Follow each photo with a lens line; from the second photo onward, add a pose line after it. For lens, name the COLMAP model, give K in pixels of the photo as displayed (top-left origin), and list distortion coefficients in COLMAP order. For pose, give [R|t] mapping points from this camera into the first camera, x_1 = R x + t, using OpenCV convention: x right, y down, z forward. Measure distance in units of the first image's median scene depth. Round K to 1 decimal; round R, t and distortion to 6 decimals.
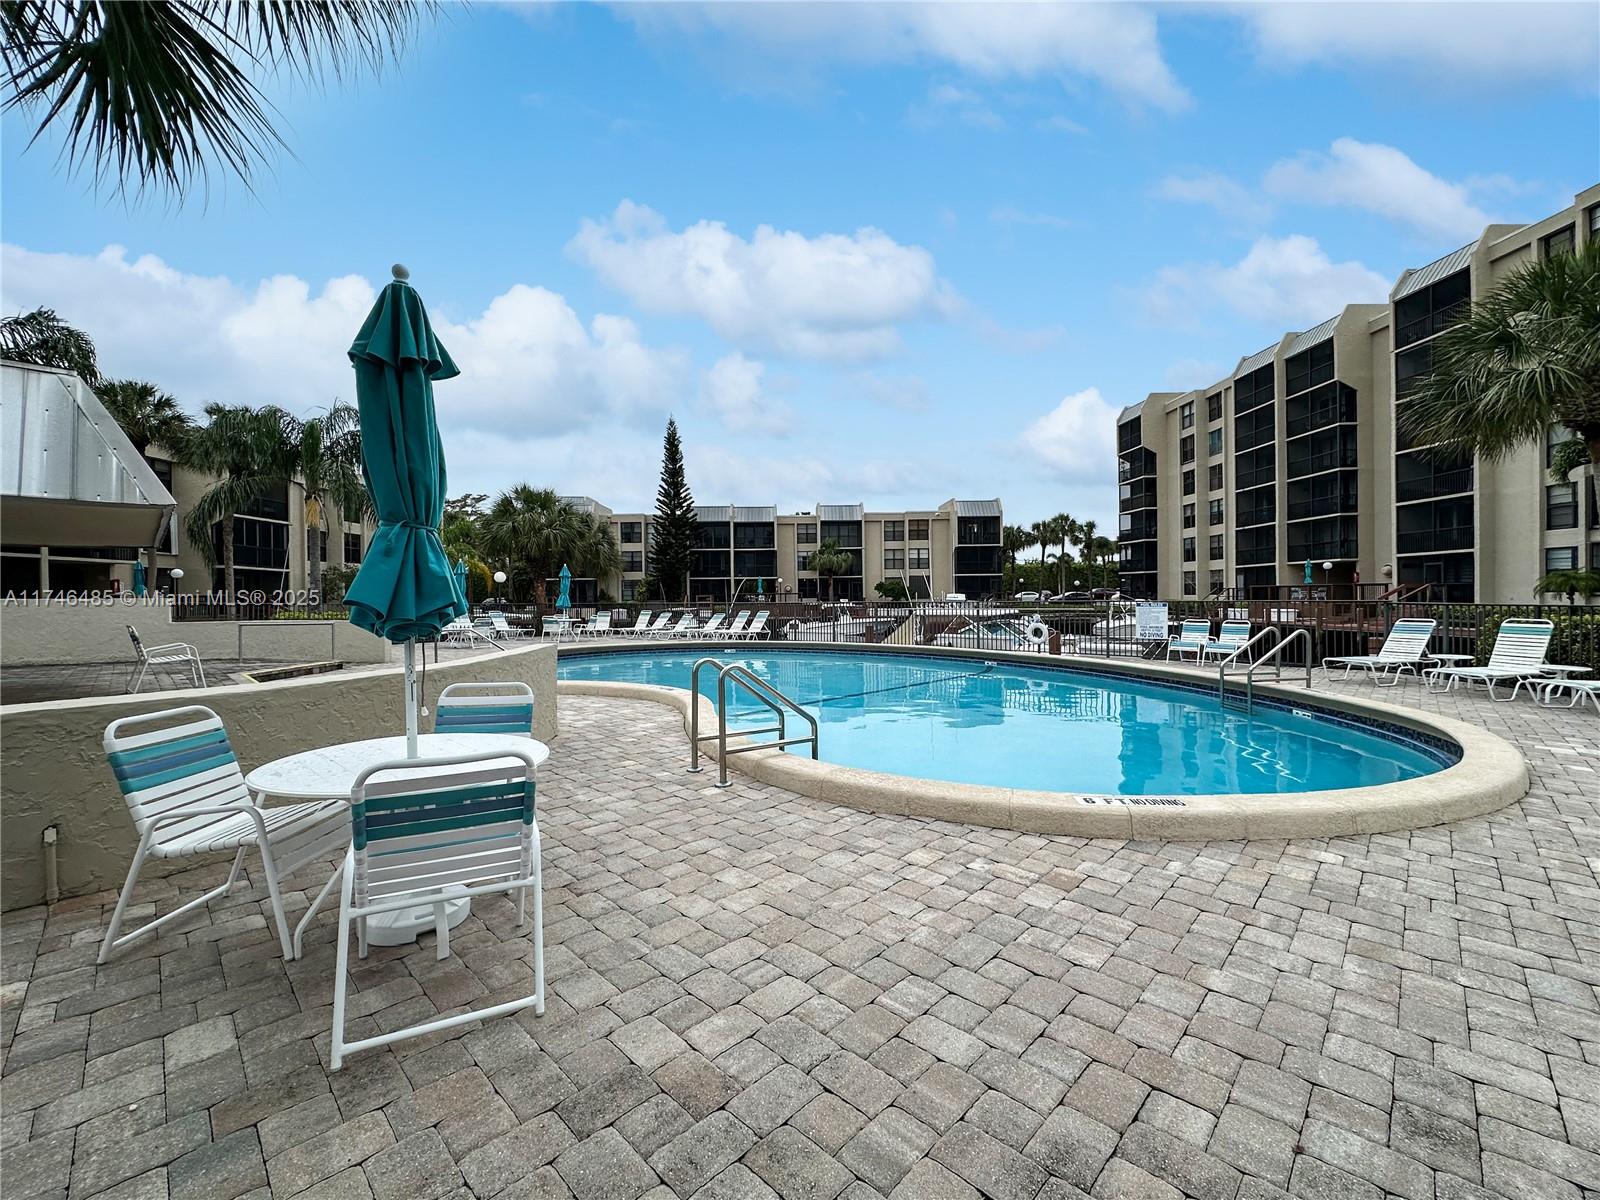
lens RADIAL K [[640.6, 0, 805.2], [0, 640.6, 591.1], [0, 0, 1]] dist [-0.000307, 0.000234]
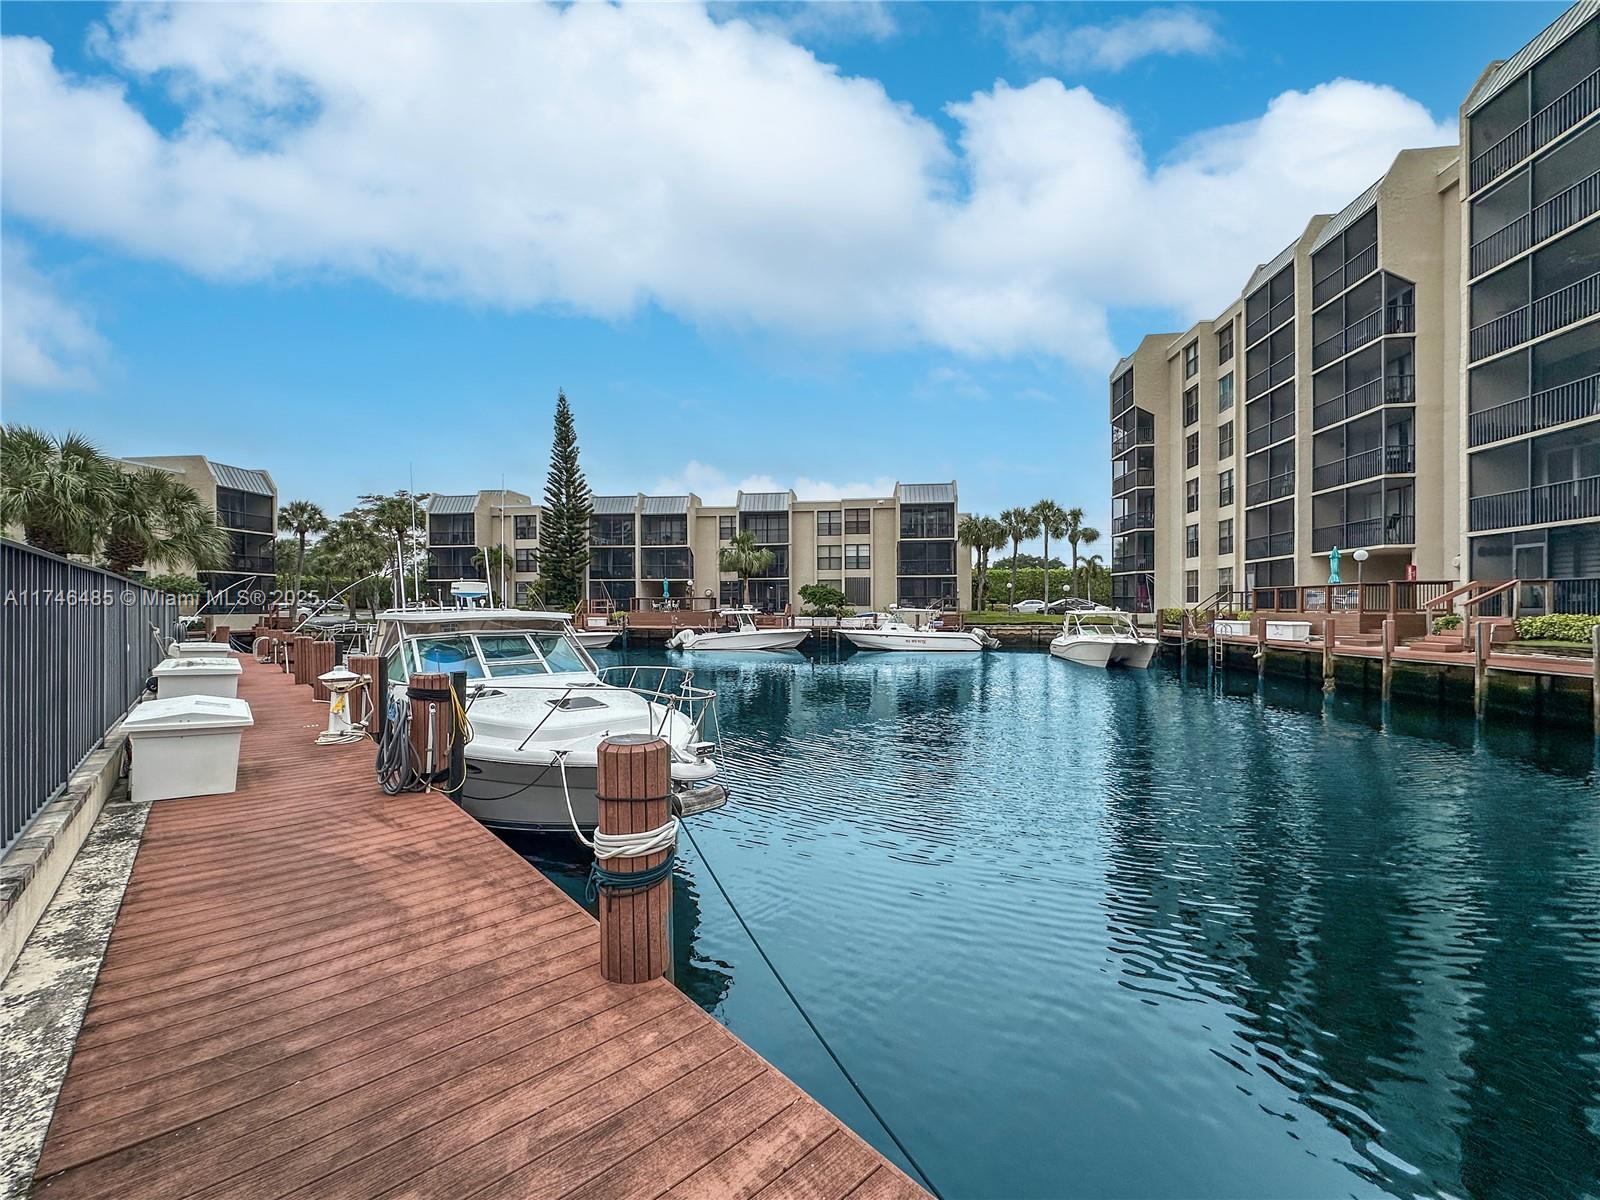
lens RADIAL K [[651.0, 0, 791.6], [0, 651.0, 601.0], [0, 0, 1]] dist [0.000082, 0.000259]
pose [[0.992227, 0.006846, -0.124250, 0.212473], [-0.006885, 0.999976, 0.000111, 0.006840], [0.124248, 0.000746, 0.992251, 0.179665]]
